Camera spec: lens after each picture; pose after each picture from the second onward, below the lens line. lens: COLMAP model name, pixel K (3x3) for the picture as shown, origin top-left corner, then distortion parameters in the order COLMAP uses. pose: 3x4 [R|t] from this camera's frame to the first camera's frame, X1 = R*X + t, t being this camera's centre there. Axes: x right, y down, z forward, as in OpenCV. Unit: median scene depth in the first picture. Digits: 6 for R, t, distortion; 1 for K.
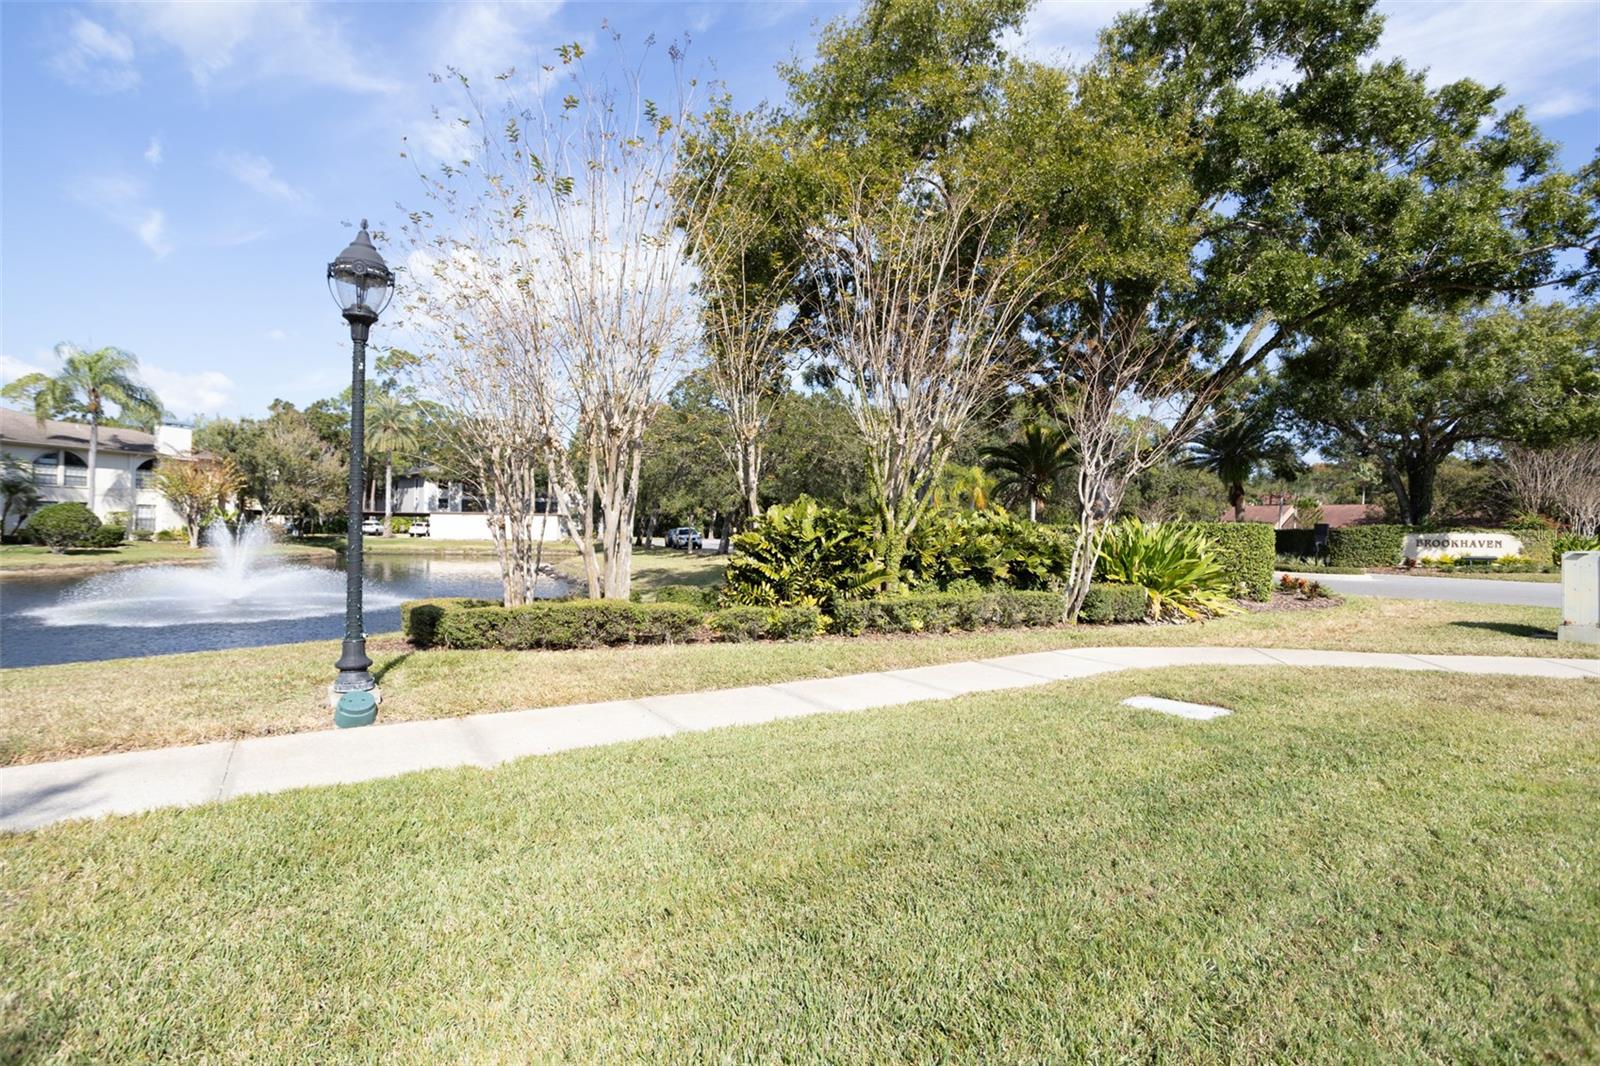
lens RADIAL K [[762.7, 0, 792.8], [0, 762.7, 529.3], [0, 0, 1]] dist [-0.052510, 0.027950]
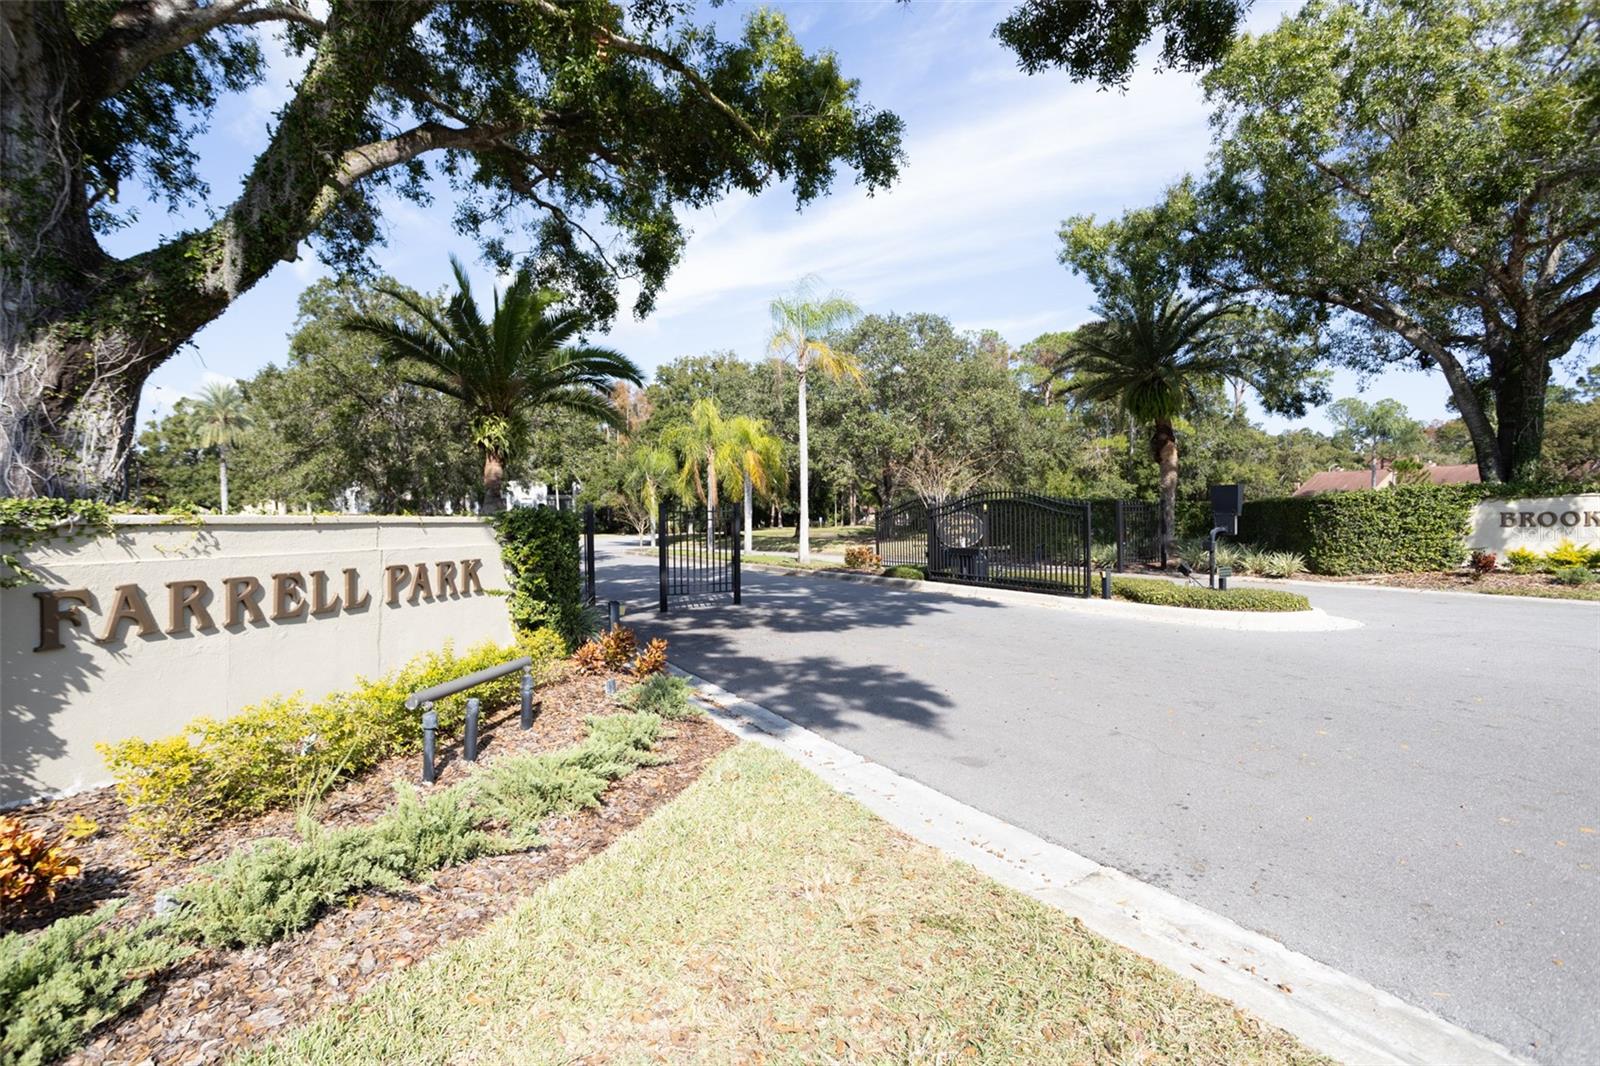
lens RADIAL K [[762.7, 0, 792.8], [0, 762.7, 529.3], [0, 0, 1]] dist [-0.052510, 0.027950]
pose [[0.991080, -0.030132, -0.129814, 0.458668], [0.031957, 0.999417, 0.011999, 0.004461], [0.129377, -0.016040, 0.991466, 0.479444]]
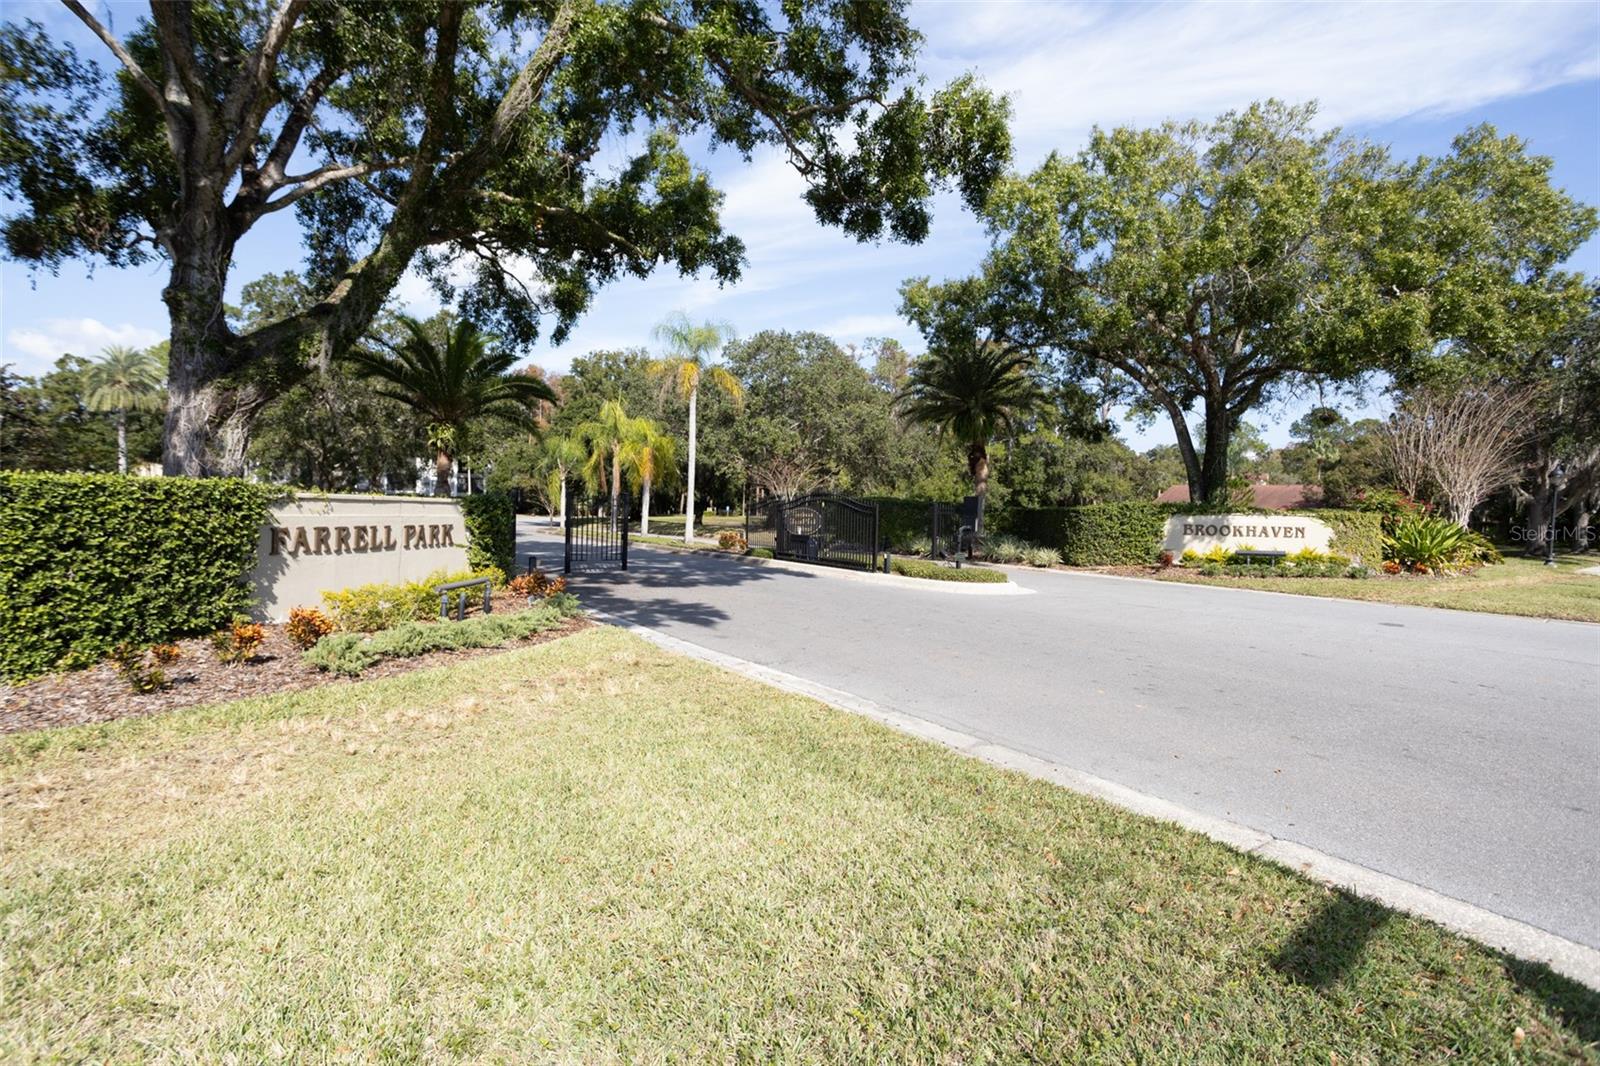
lens RADIAL K [[762.7, 0, 792.8], [0, 762.7, 529.3], [0, 0, 1]] dist [-0.052510, 0.027950]
pose [[0.999811, 0.010506, -0.016331, 0.507971], [-0.010067, 0.999591, 0.026751, 0.003798], [0.016605, -0.026582, 0.999509, 0.328910]]
